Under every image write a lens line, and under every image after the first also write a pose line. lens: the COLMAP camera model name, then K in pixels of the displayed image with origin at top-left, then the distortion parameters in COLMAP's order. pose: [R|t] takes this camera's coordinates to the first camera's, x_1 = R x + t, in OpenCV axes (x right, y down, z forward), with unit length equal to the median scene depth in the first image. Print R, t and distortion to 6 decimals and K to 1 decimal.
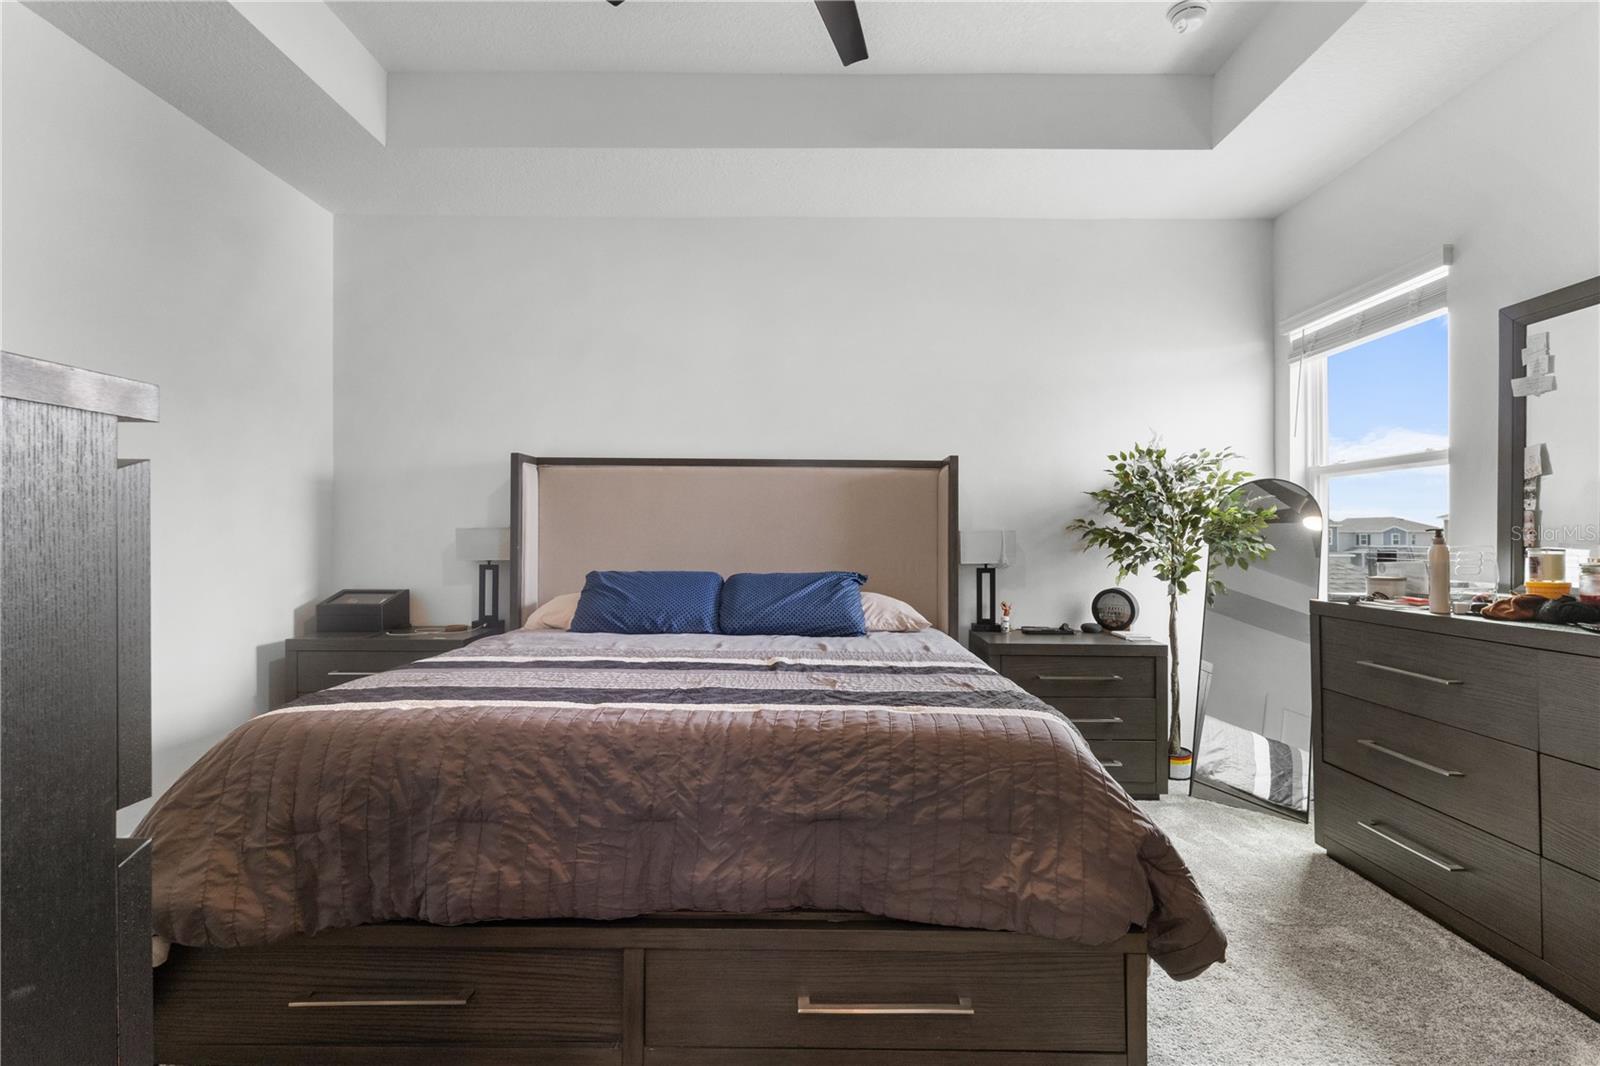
lens RADIAL K [[739.6, 0, 804.3], [0, 739.6, 534.3], [0, 0, 1]] dist [0.006976, -0.002123]
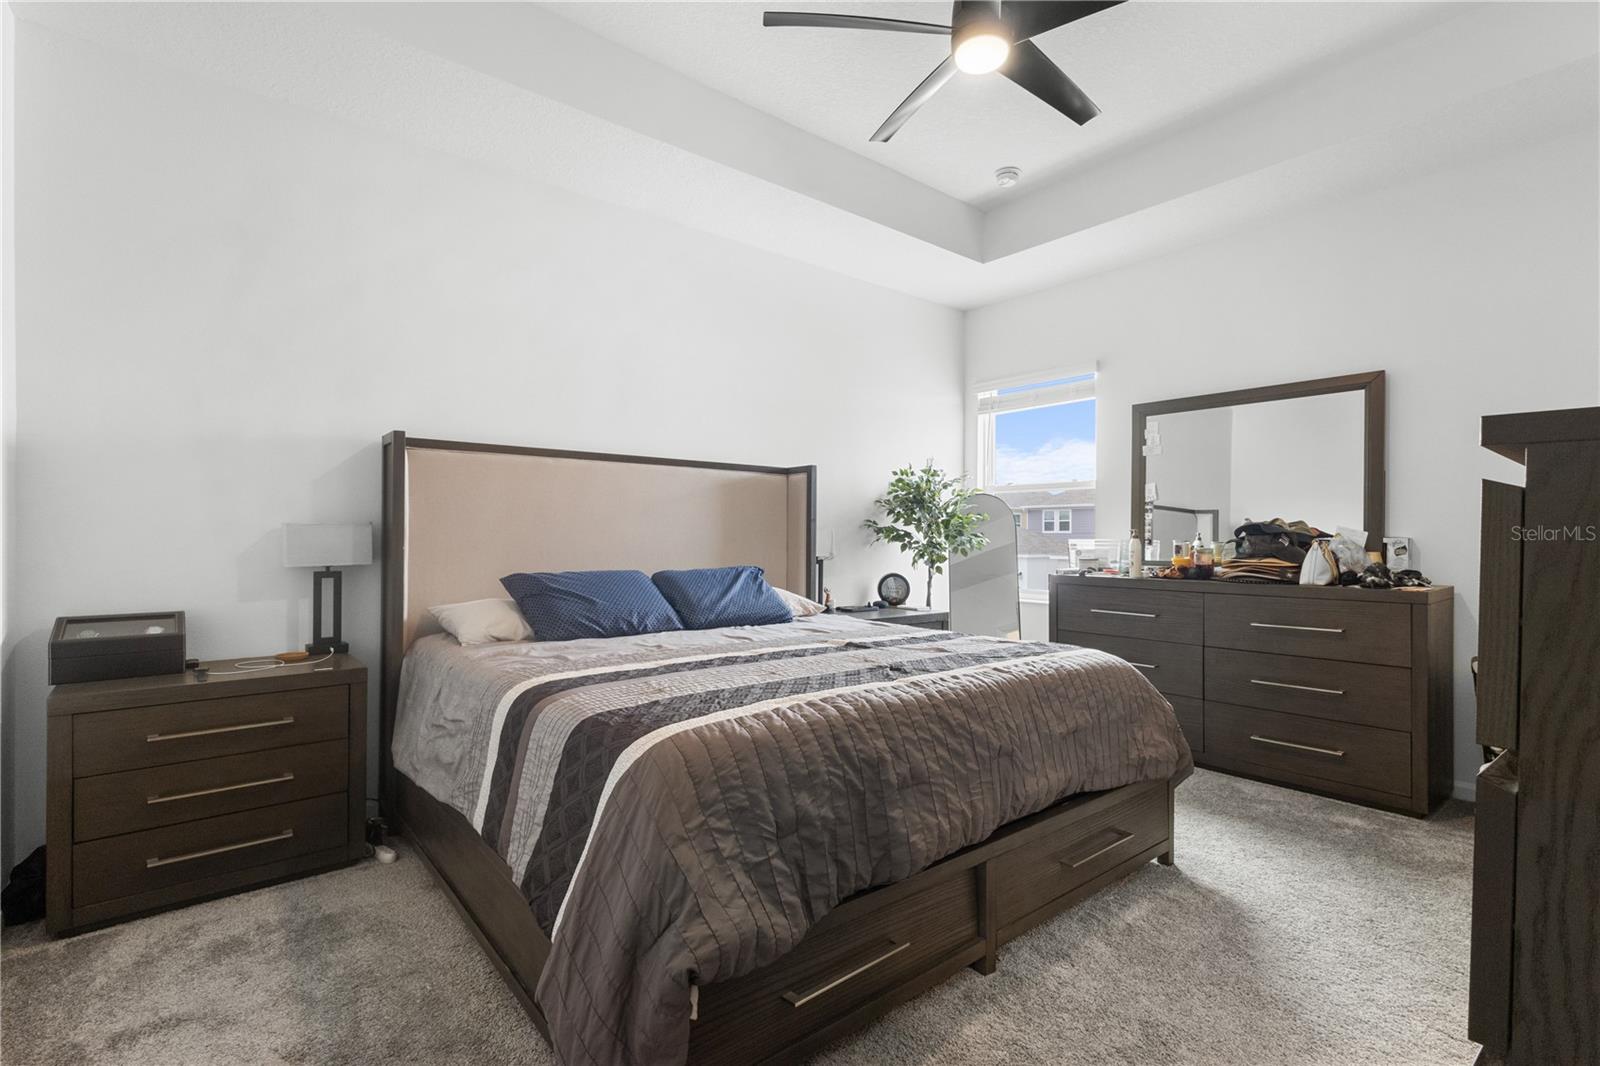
lens RADIAL K [[739.6, 0, 805.3], [0, 739.6, 534.9], [0, 0, 1]] dist [0.006976, -0.002123]
pose [[0.774421, -0.003498, 0.632661, -0.610007], [-0.003119, 0.999951, 0.009346, -0.006735], [-0.632663, -0.009211, 0.774373, 0.100871]]
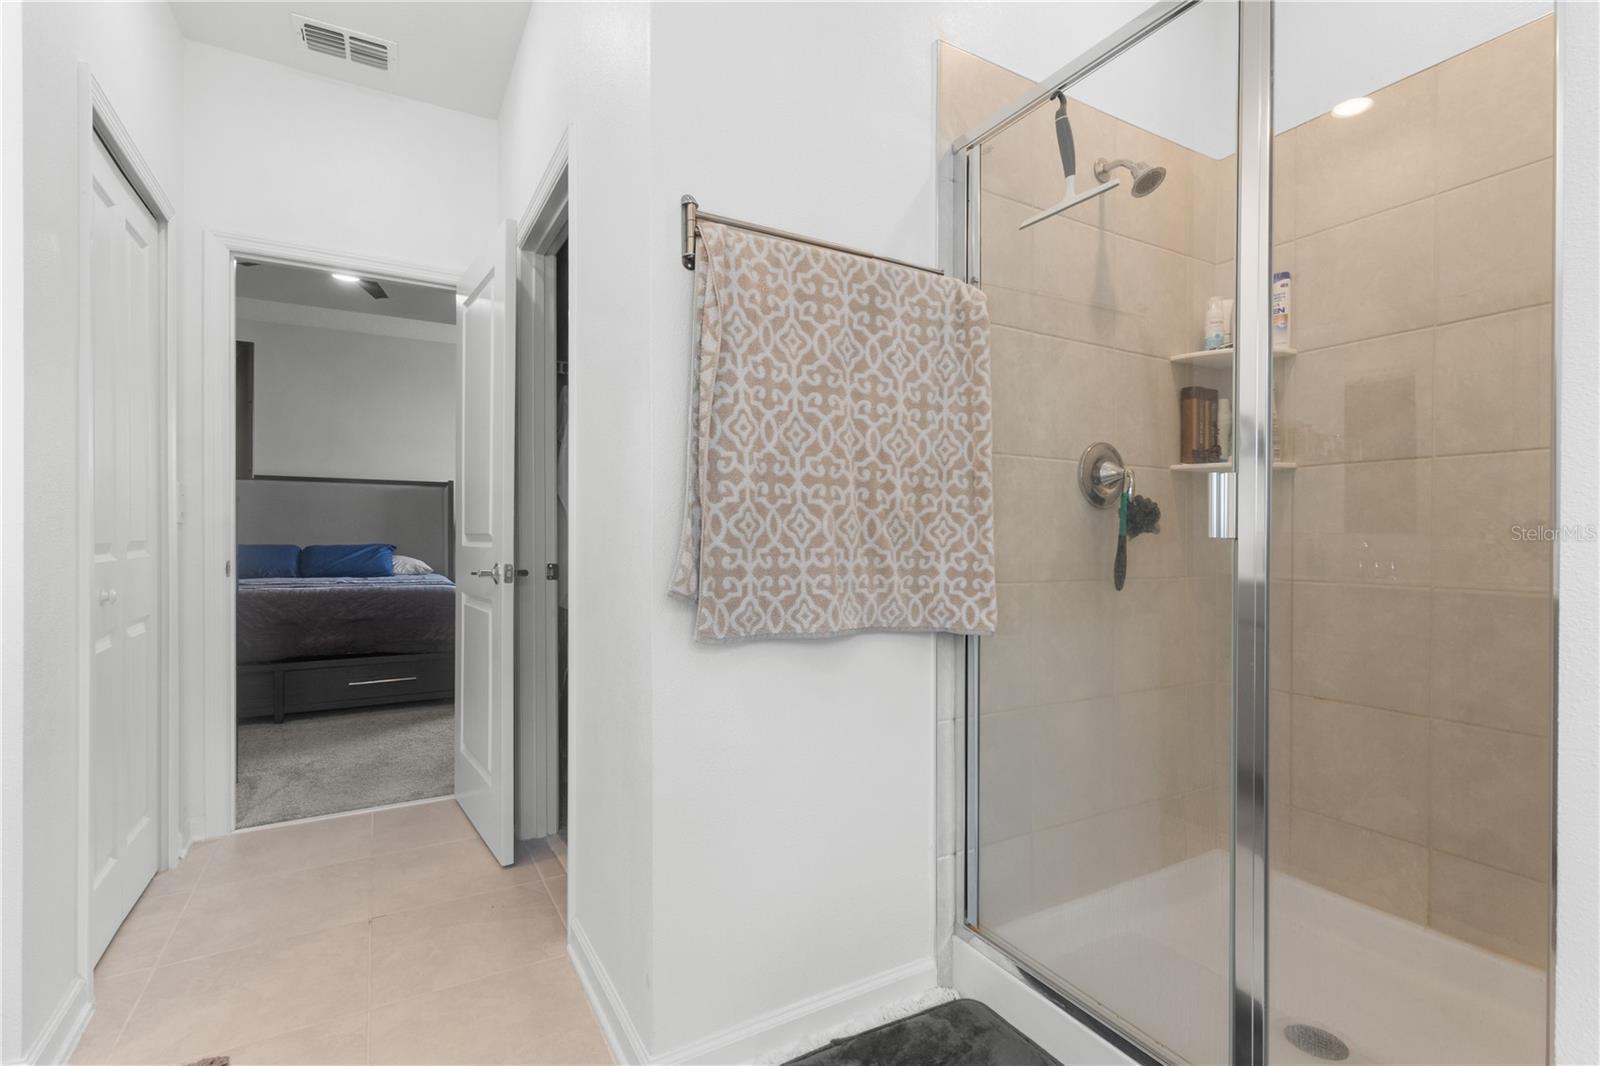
lens RADIAL K [[739.6, 0, 796.1], [0, 739.6, 537.2], [0, 0, 1]] dist [0.006976, -0.002123]
pose [[0.867187, -0.006642, 0.497938, 0.031562], [0.000884, 0.999930, 0.011797, 0.014503], [-0.497981, -0.009790, 0.867133, -1.119364]]
